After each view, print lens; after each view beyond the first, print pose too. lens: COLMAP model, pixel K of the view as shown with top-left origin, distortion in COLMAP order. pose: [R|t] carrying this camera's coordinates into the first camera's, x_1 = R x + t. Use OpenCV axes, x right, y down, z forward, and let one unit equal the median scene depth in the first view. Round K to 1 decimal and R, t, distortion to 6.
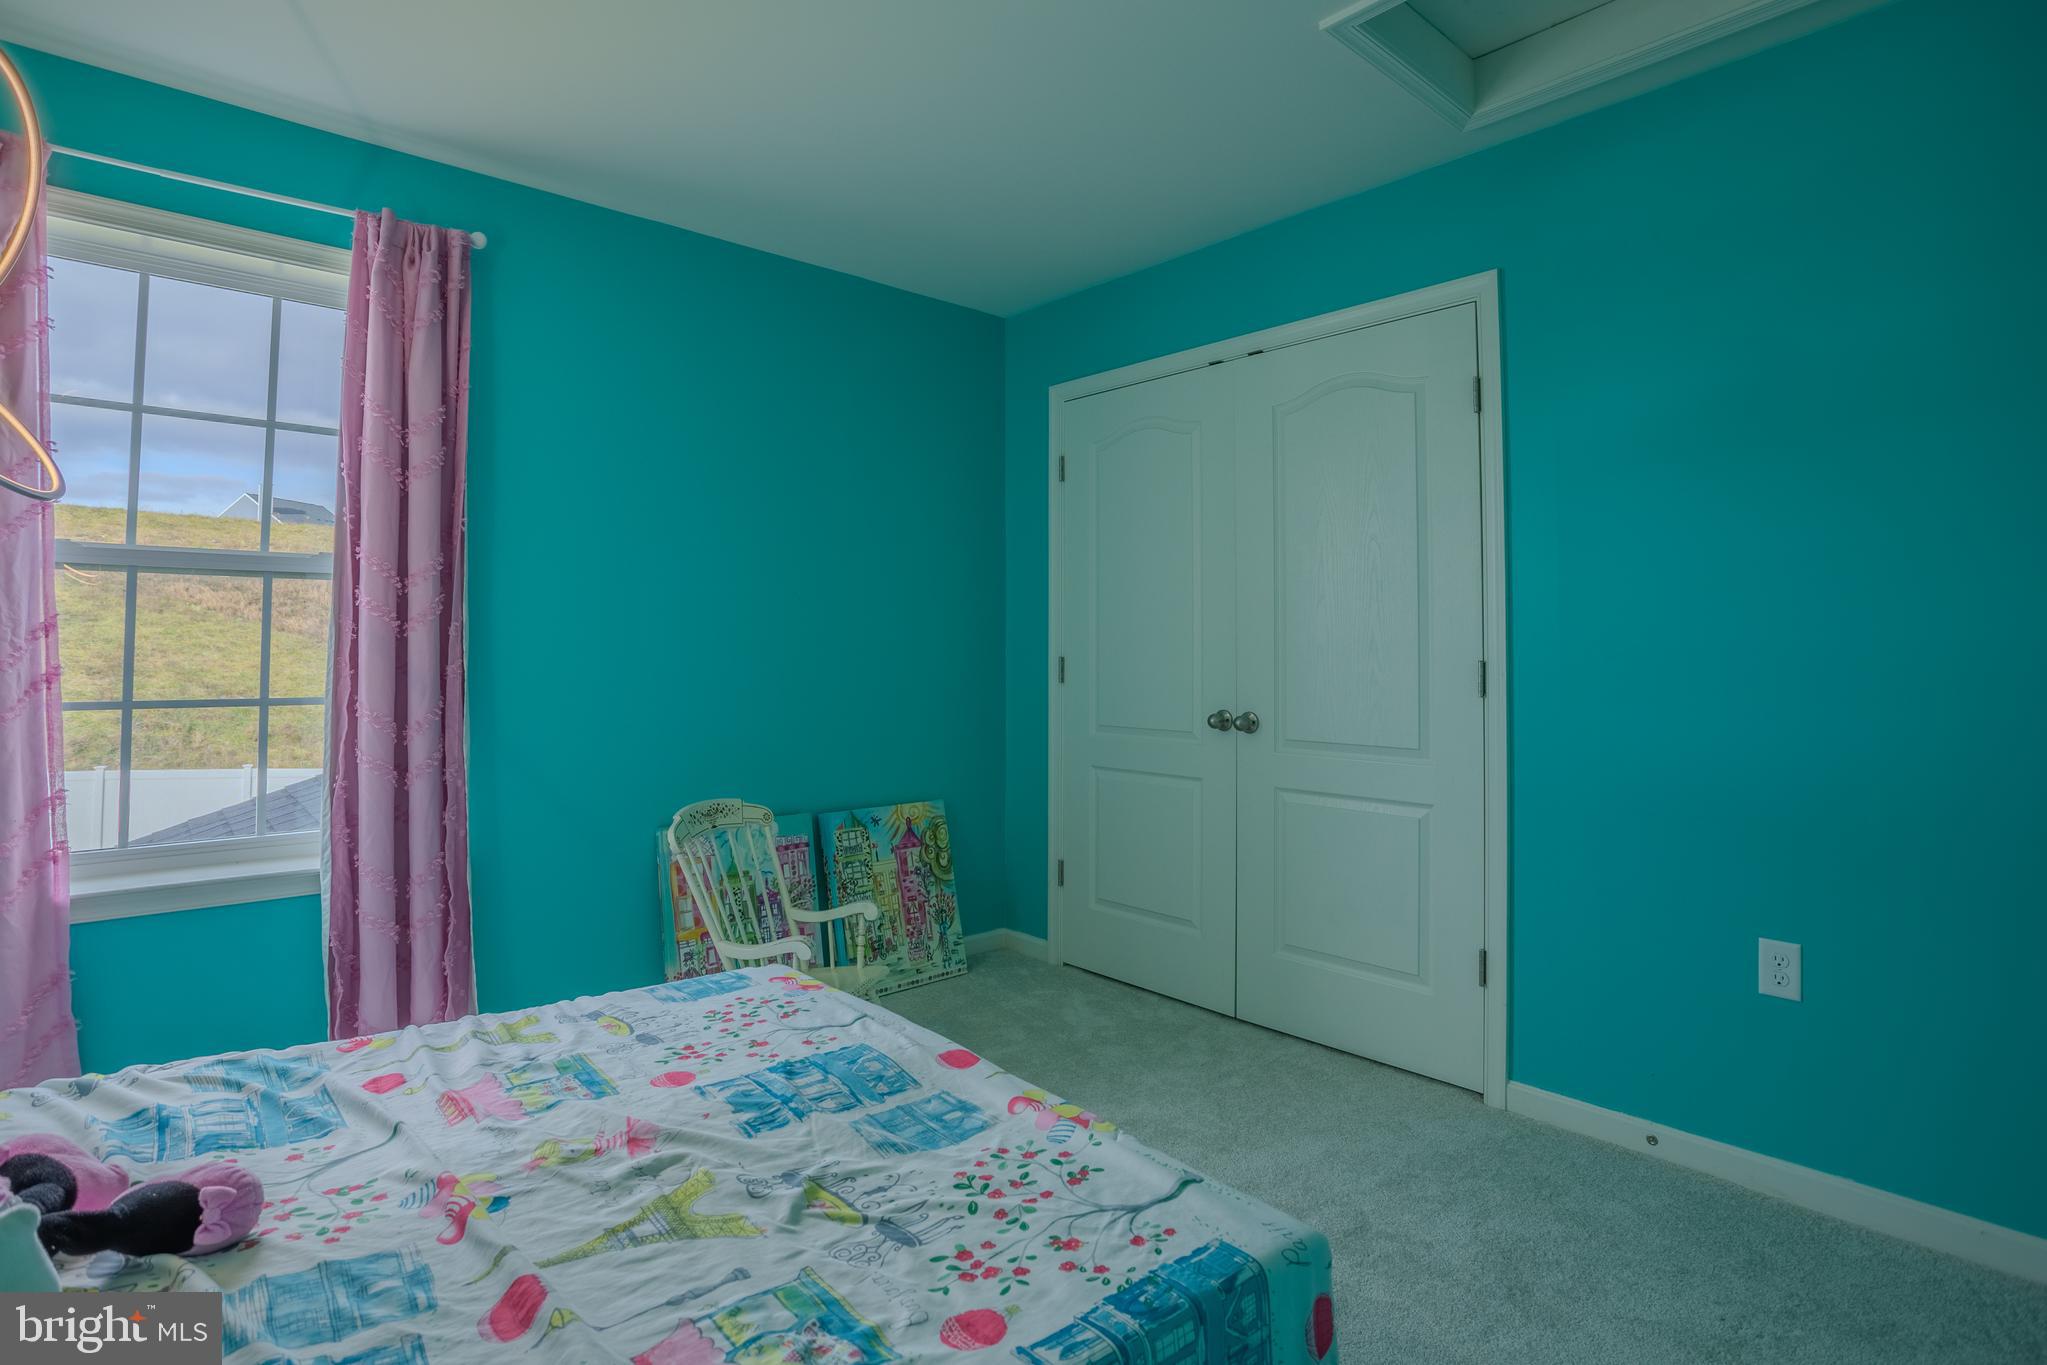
lens RADIAL K [[1011.8, 0, 1027.1], [0, 1011.8, 655.6], [0, 0, 1]] dist [-0.086163, 0.049128]
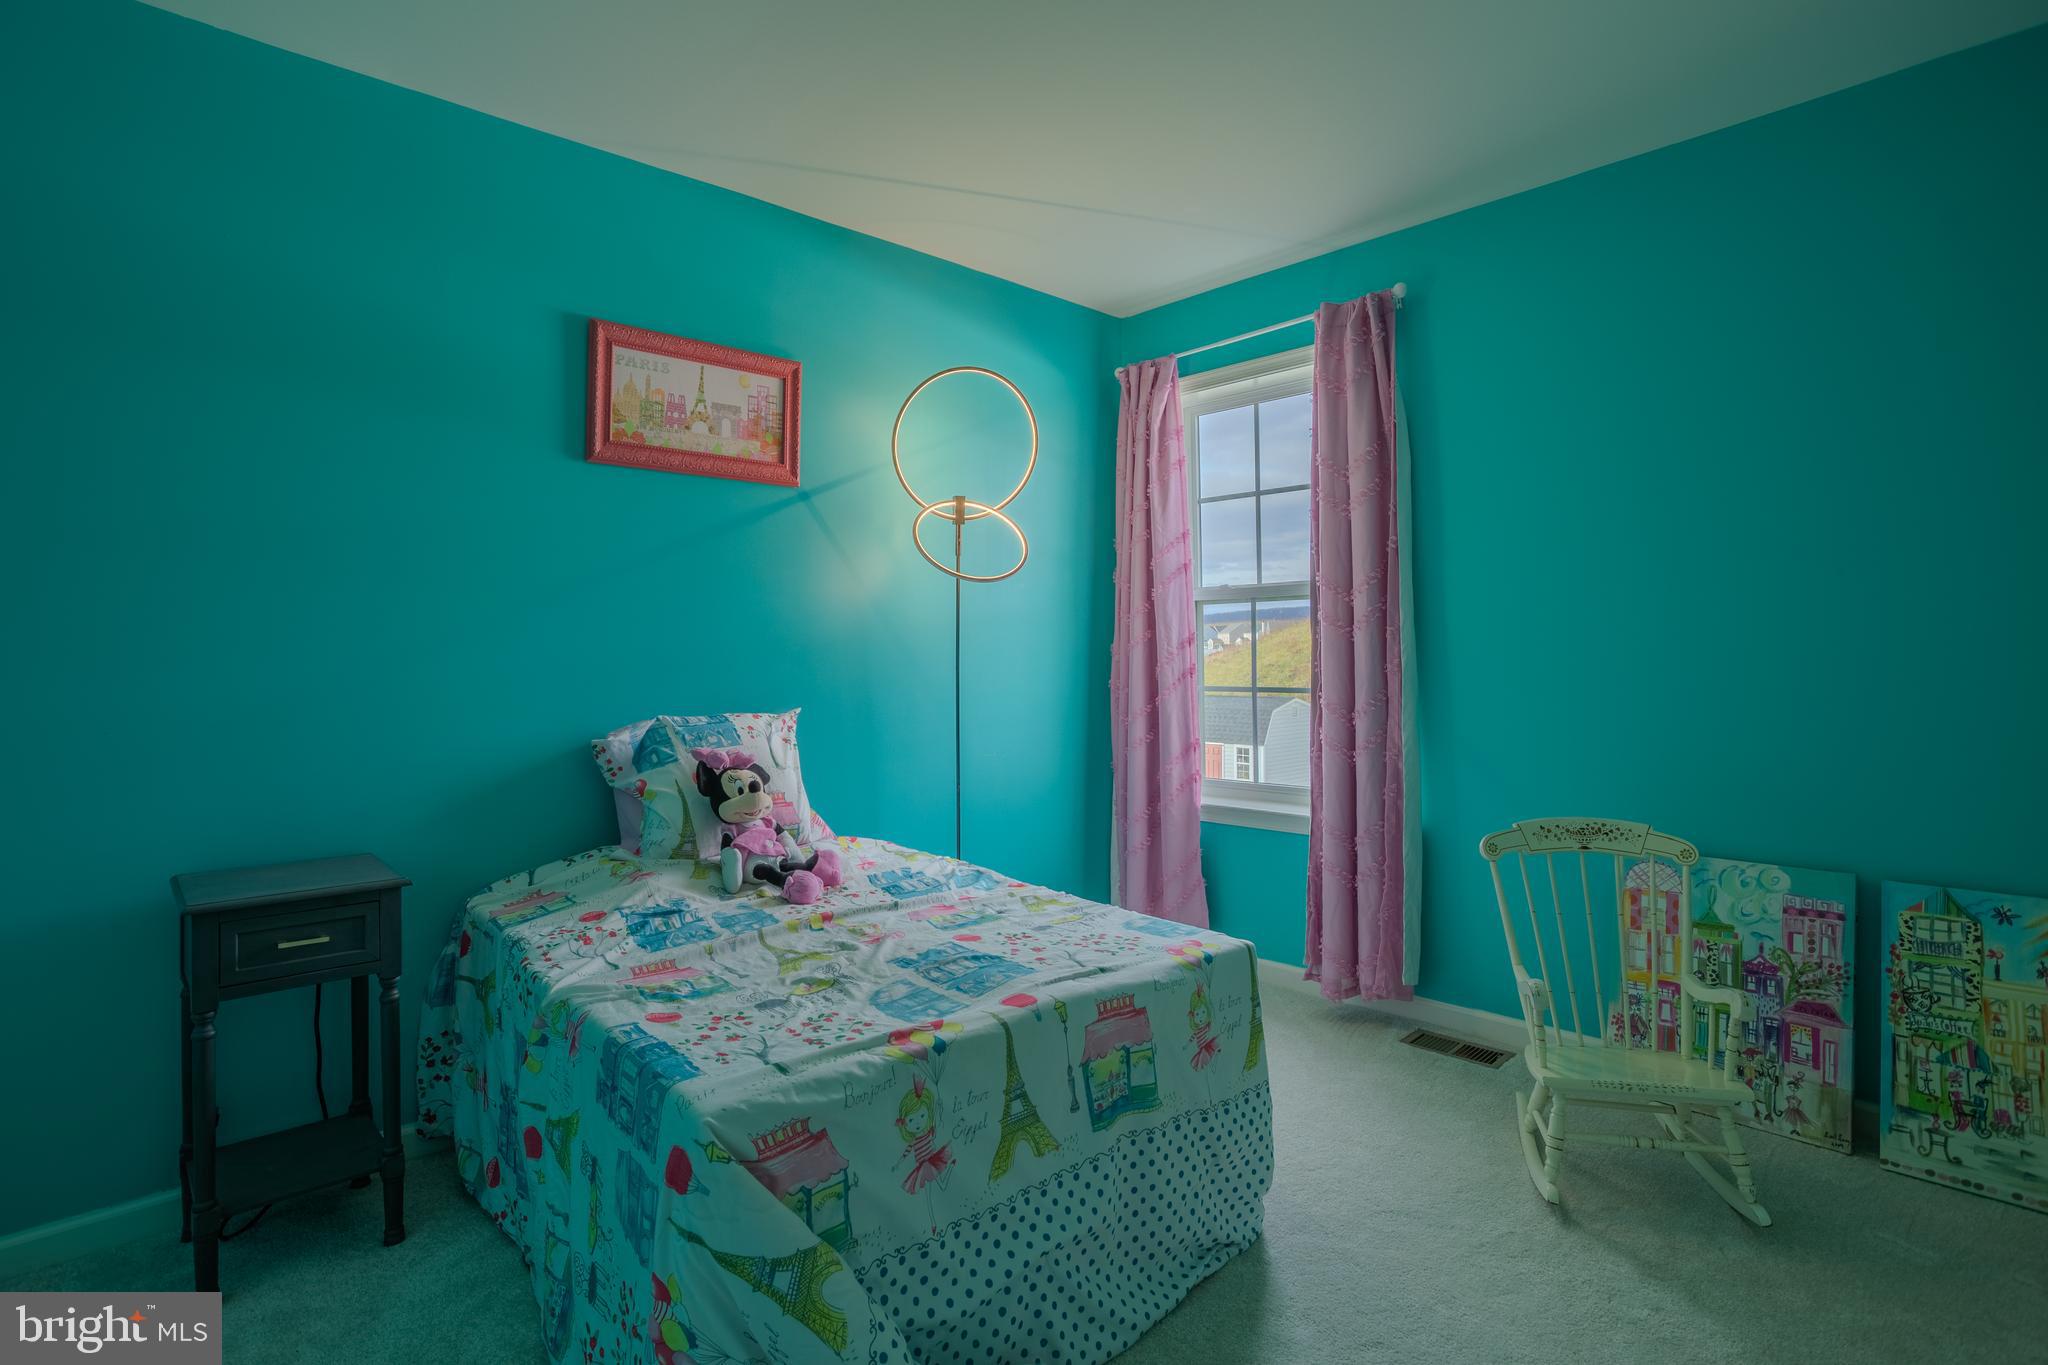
lens RADIAL K [[1018.4, 0, 1007.5], [0, 1018.4, 706.4], [0, 0, 1]] dist [-0.063256, 0.027853]
pose [[0.008527, 0.040235, -0.999154, 1.112566], [0.014063, 0.999087, 0.040352, 0.008486], [0.999865, -0.014395, 0.007953, 0.983414]]
